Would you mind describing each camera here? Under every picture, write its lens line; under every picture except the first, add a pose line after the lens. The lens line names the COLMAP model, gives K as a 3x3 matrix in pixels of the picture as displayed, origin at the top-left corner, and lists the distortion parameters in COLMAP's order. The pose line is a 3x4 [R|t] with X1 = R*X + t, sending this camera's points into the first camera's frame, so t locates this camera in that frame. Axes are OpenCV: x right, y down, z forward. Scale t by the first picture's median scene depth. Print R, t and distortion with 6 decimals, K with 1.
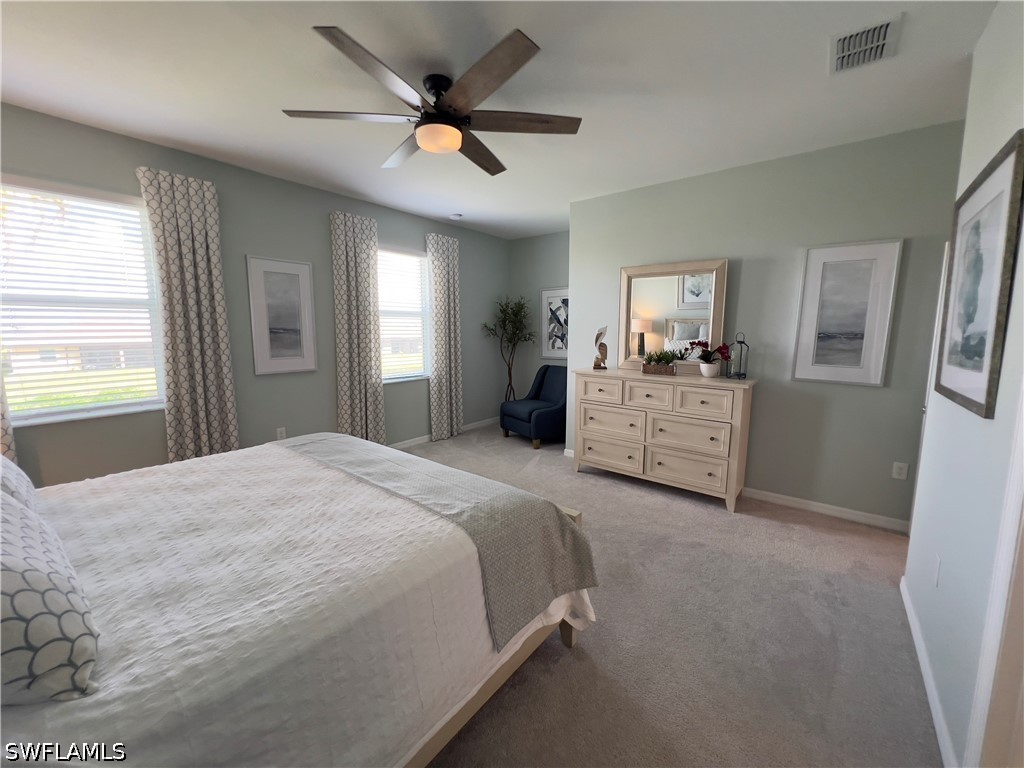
lens RADIAL K [[415.7, 0, 509.4], [0, 415.7, 379.3], [0, 0, 1]] dist [-0.000782, 0.000098]
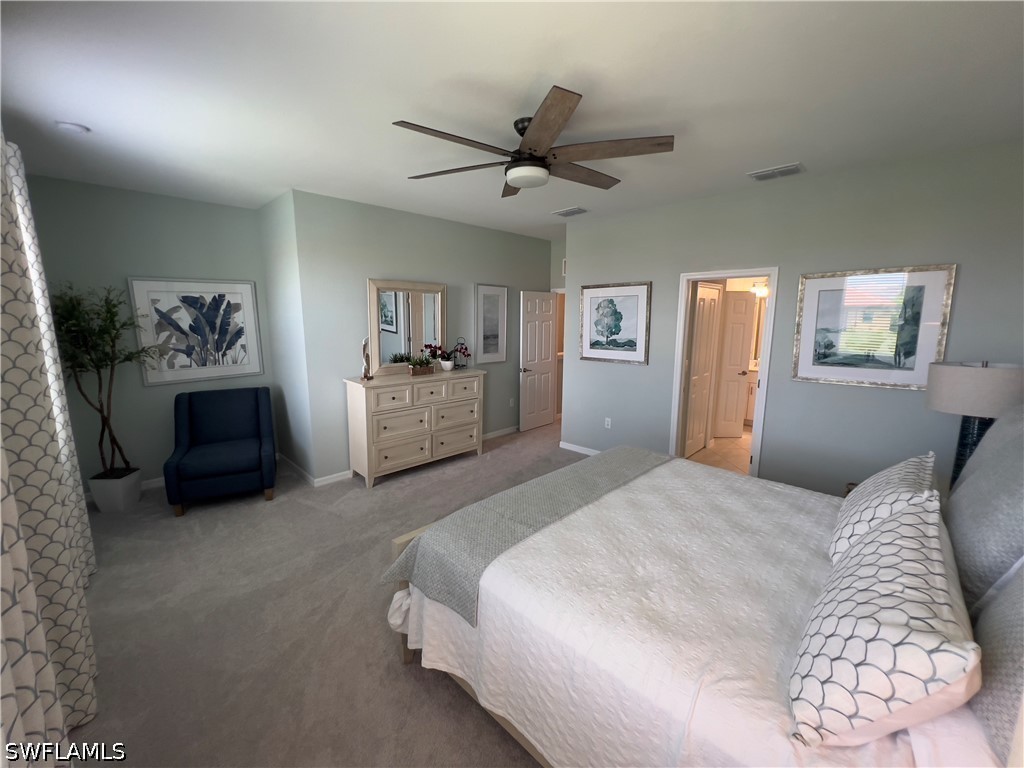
lens RADIAL K [[415.7, 0, 508.6], [0, 415.7, 383.6], [0, 0, 1]] dist [-0.000782, 0.000098]
pose [[0.104760, -0.164626, 0.980777, -0.767298], [0.117933, 0.981301, 0.152117, -0.134152], [-0.987480, 0.099730, 0.122216, 0.578722]]
